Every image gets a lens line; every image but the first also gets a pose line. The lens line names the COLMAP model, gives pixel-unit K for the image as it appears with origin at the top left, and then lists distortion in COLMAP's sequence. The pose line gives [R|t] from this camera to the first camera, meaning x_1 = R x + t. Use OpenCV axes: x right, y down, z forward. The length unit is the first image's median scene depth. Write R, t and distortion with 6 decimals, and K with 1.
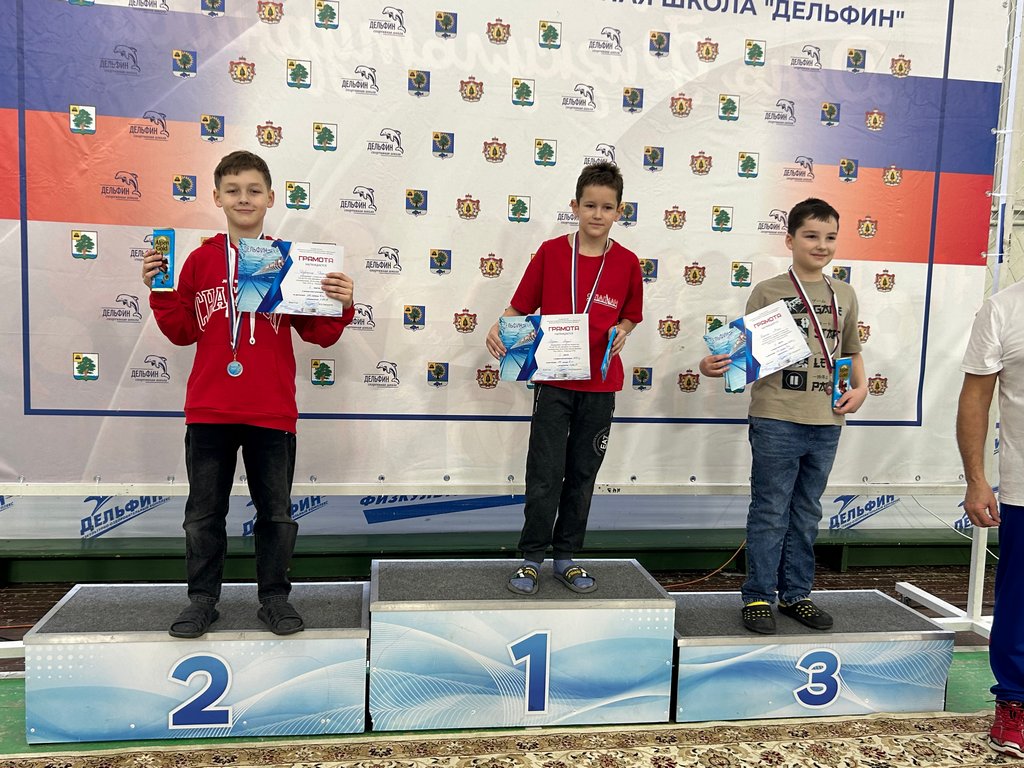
lens RADIAL K [[962.6, 0, 520.2], [0, 962.6, 392.7], [0, 0, 1]] dist [0.011659, 0.000000]
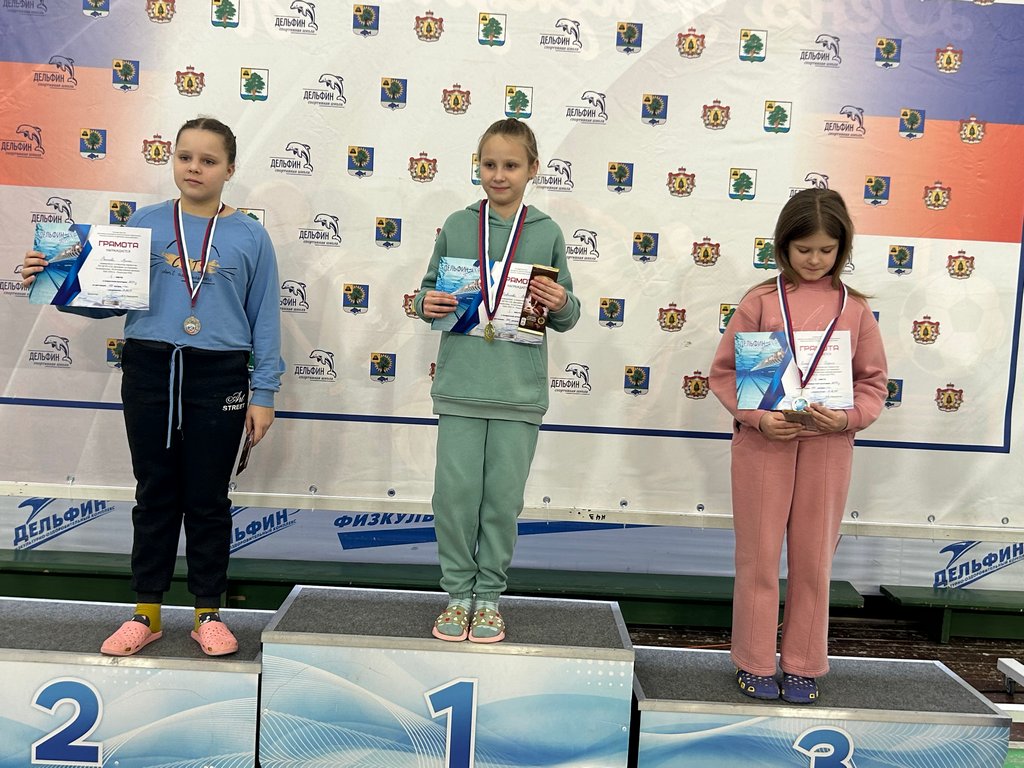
lens RADIAL K [[1212.0, 0, 506.0], [0, 1212.0, 389.9], [0, 0, 1]] dist [0.011145, 0.000000]
pose [[0.989481, 0.029876, -0.141543, 0.173381], [-0.032215, 0.999379, -0.014264, 0.012294], [0.141029, 0.018674, 0.989829, -0.024255]]
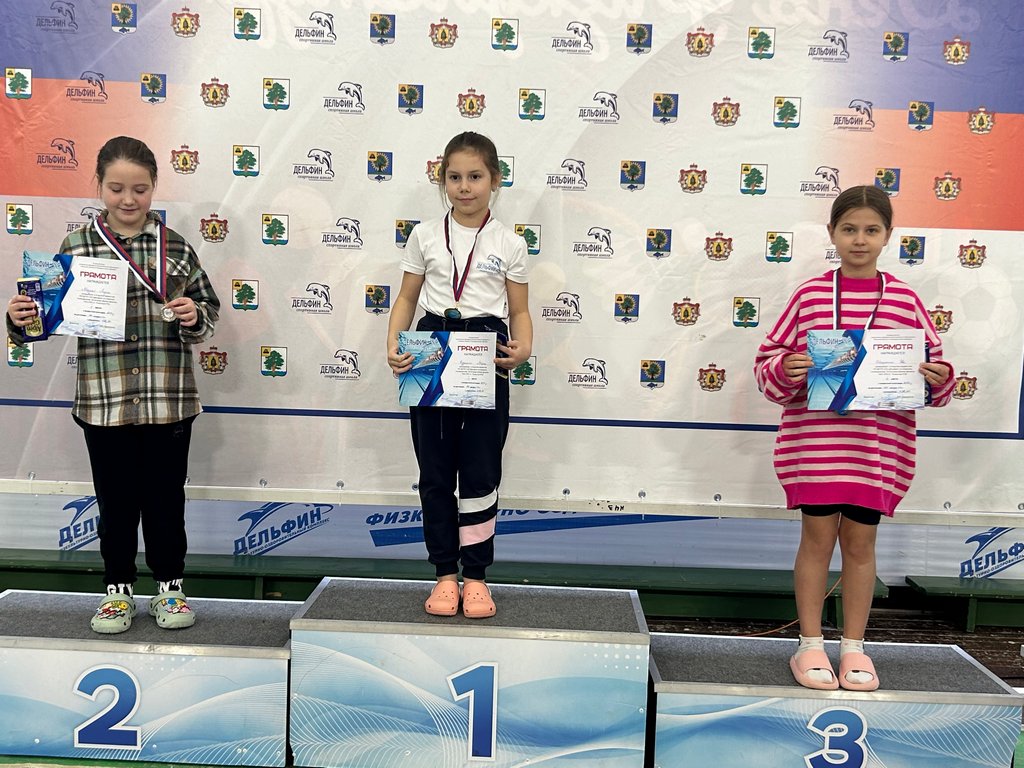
lens RADIAL K [[1212.0, 0, 503.4], [0, 1212.0, 402.8], [0, 0, 1]] dist [0.011145, 0.000000]
pose [[0.983604, 0.014092, -0.179791, 0.200861], [-0.016132, 0.999821, -0.009892, 0.024248], [0.179619, 0.012630, 0.983655, -0.050098]]
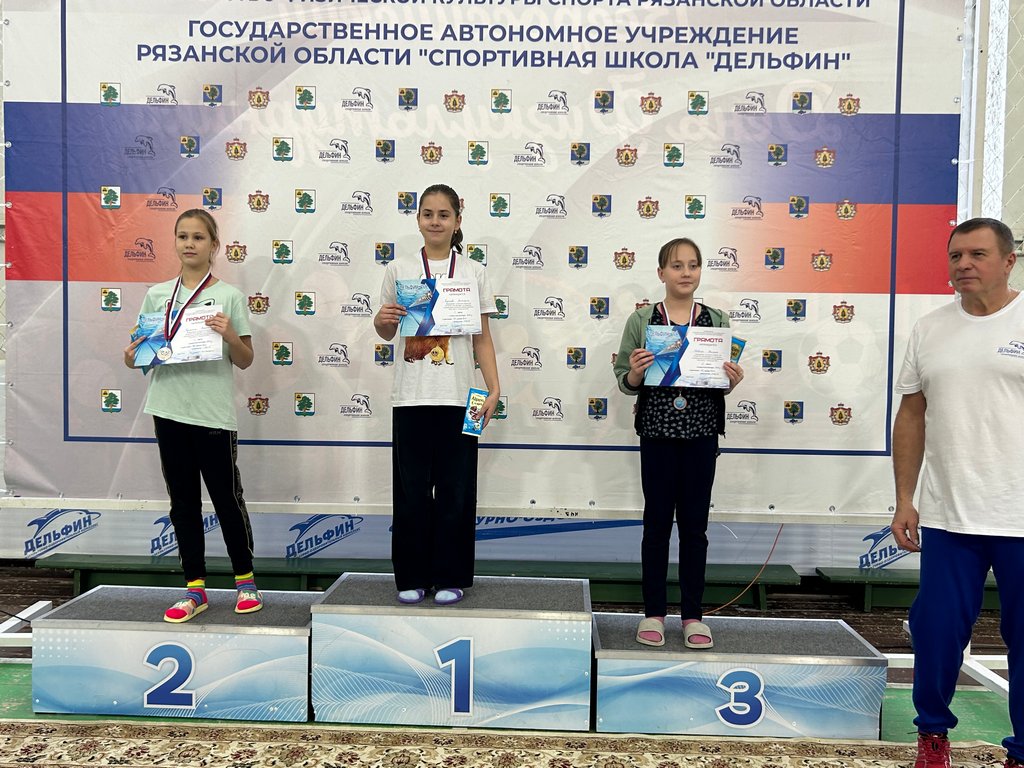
lens RADIAL K [[962.6, 0, 513.5], [0, 962.6, 381.5], [0, 0, 1]] dist [0.011659, 0.000000]
pose [[0.979335, -0.013926, -0.201765, 0.267795], [-0.000262, 0.997538, -0.070122, 0.031580], [0.202245, 0.068725, 0.976921, -0.065574]]
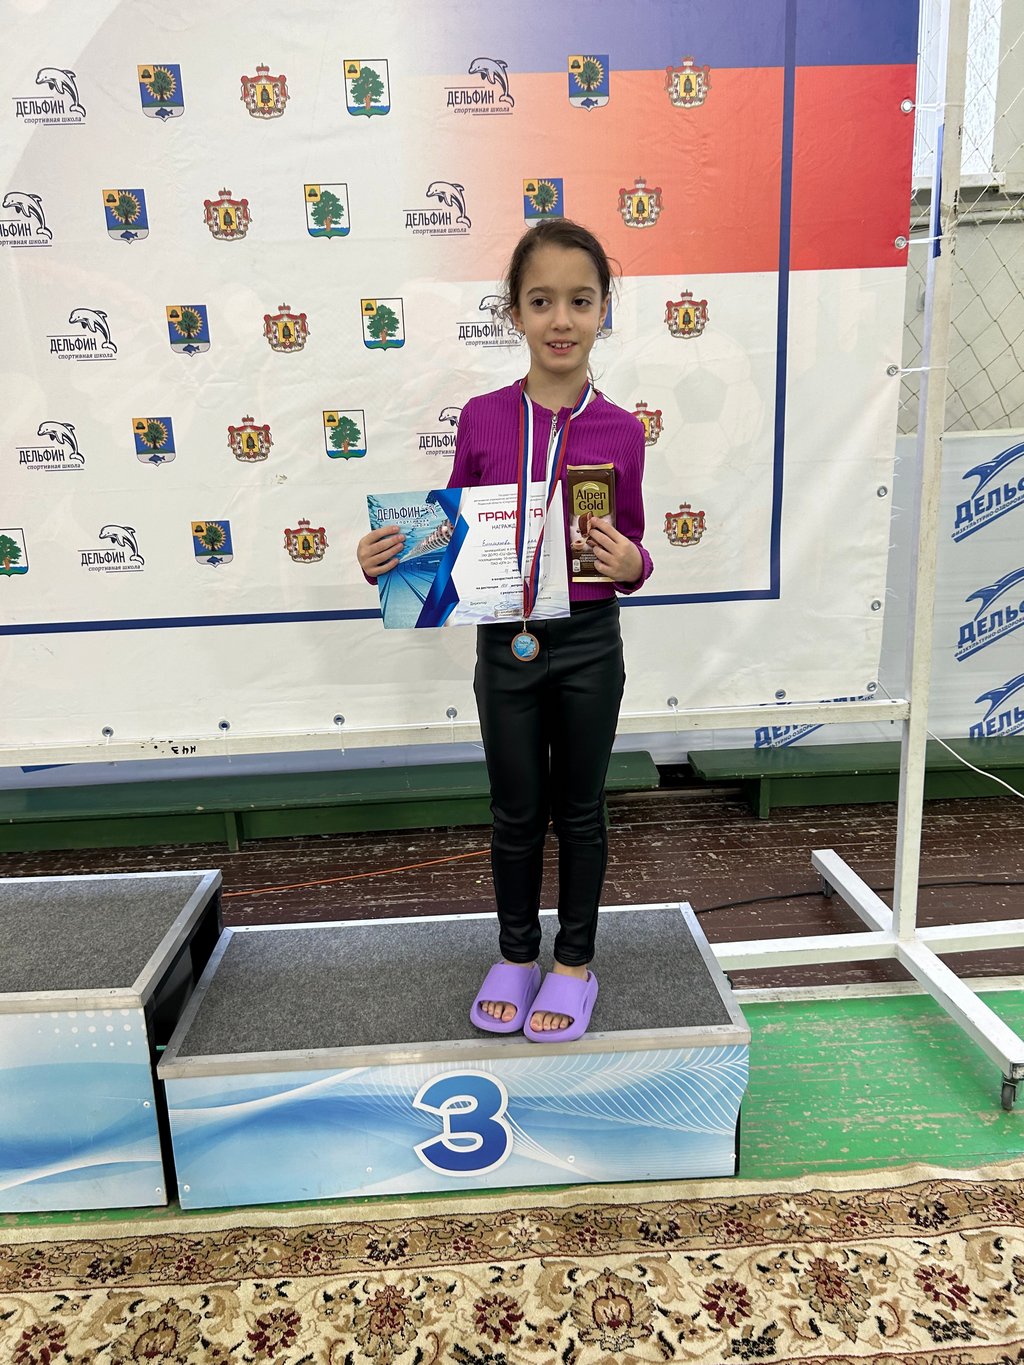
lens RADIAL K [[1054.3, 0, 518.3], [0, 1054.3, 692.8], [0, 0, 1]] dist [0.037782, -0.036994]
pose [[0.989777, -0.036956, -0.137754, 0.399418], [0.057716, 0.987014, 0.149908, -0.010562], [0.130426, -0.156326, 0.979056, 0.462511]]
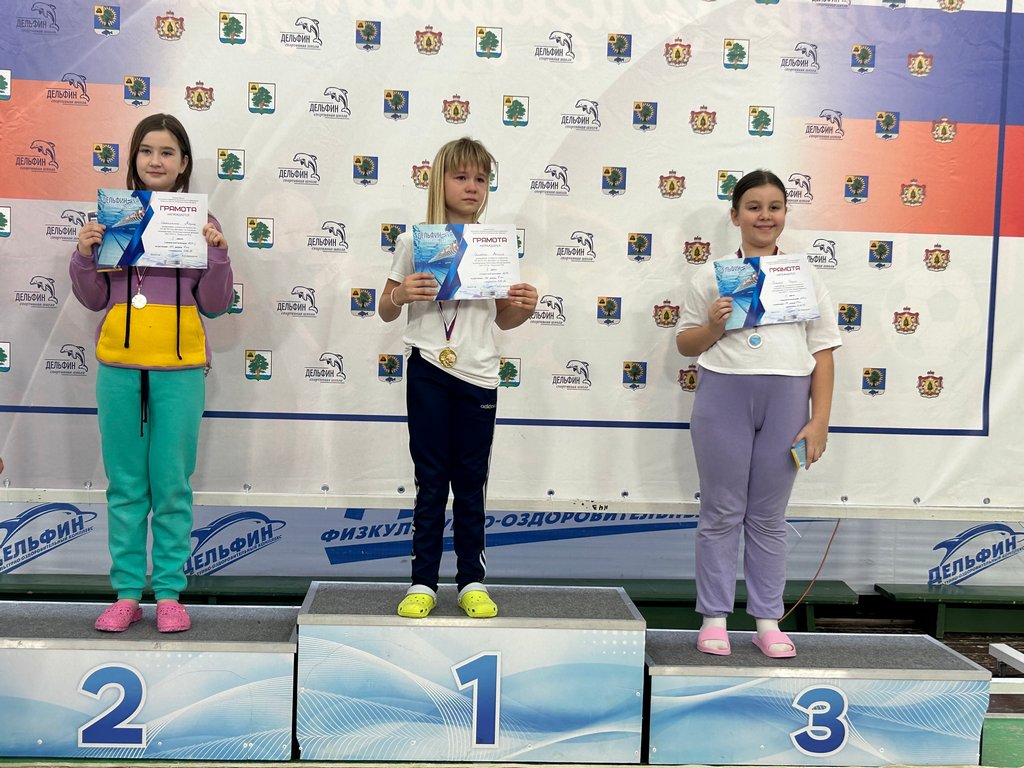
lens RADIAL K [[1480.0, 0, 510.6], [0, 1480.0, 412.7], [0, 0, 1]] dist [0.026381, 0.000000]
pose [[0.995974, 0.002586, -0.089610, 0.144179], [-0.005049, 0.999615, -0.027268, 0.057784], [0.089505, 0.027610, 0.995604, -0.318274]]
